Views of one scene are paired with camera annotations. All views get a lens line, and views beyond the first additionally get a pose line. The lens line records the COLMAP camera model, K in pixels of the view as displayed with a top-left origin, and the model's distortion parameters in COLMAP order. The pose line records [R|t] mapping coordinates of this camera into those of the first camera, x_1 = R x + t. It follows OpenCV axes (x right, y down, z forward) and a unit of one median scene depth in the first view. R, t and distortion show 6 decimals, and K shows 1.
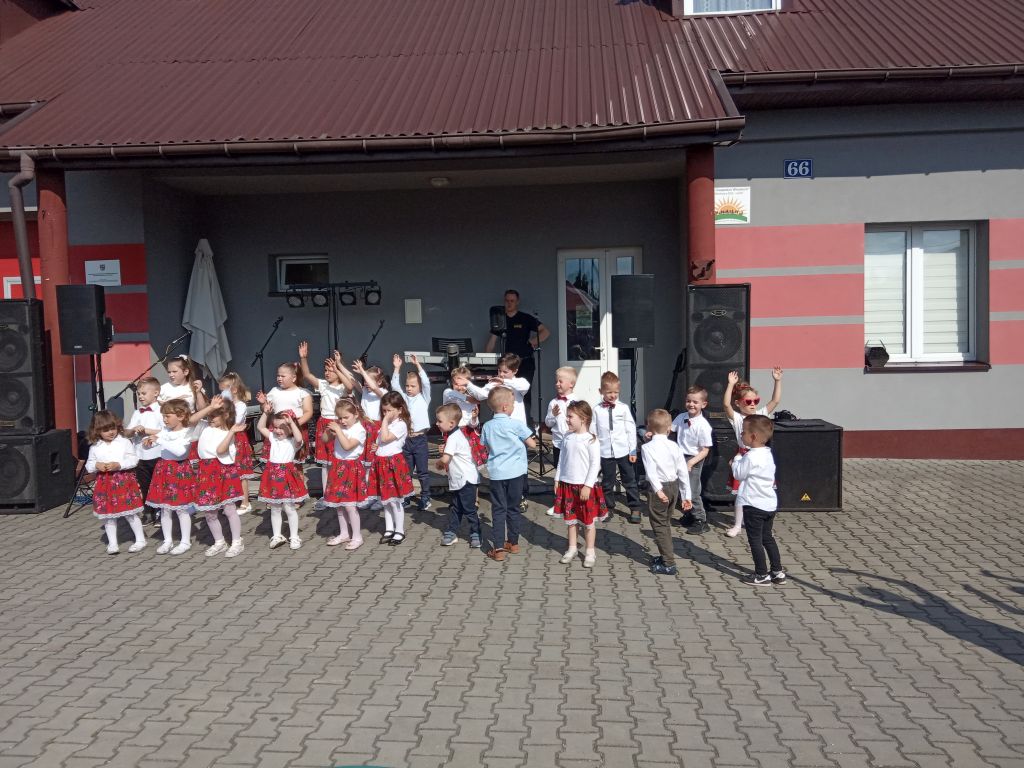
lens RADIAL K [[822.0, 0, 508.0], [0, 822.0, 382.2], [0, 0, 1]] dist [0.078399, -0.120652]
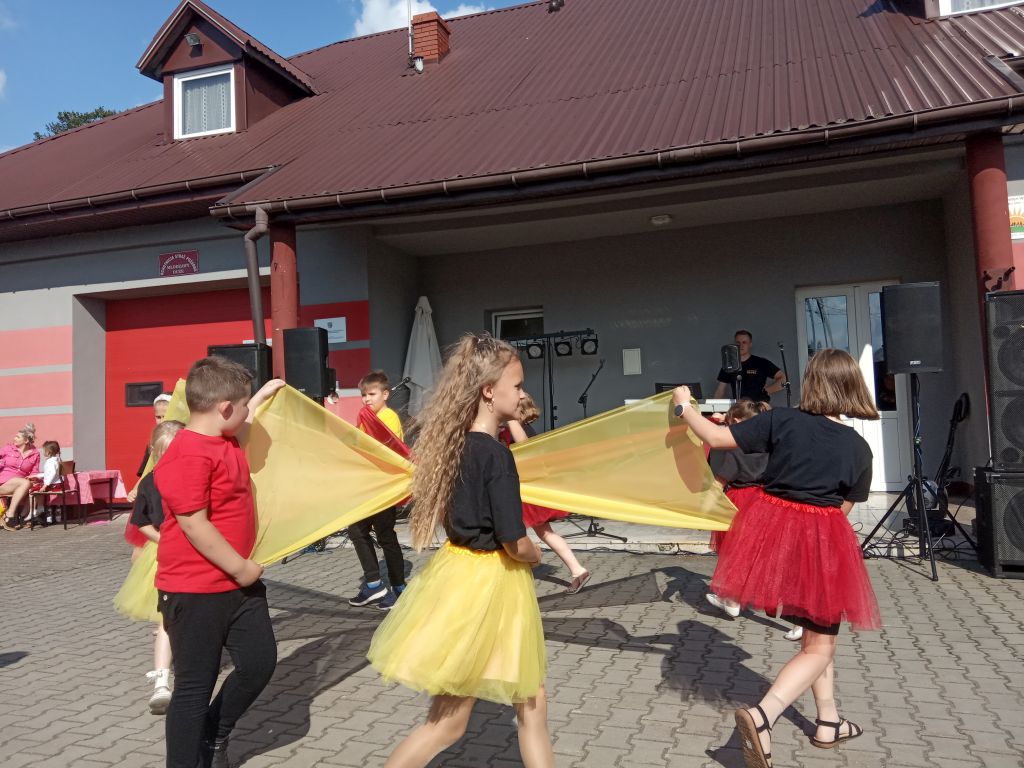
lens RADIAL K [[822.0, 0, 510.9], [0, 822.0, 380.4], [0, 0, 1]] dist [0.078399, -0.120652]
pose [[0.969567, -0.024998, -0.243546, -0.033215], [-0.001597, 0.994107, -0.108395, 0.052633], [0.244821, 0.105485, 0.963813, 0.107387]]
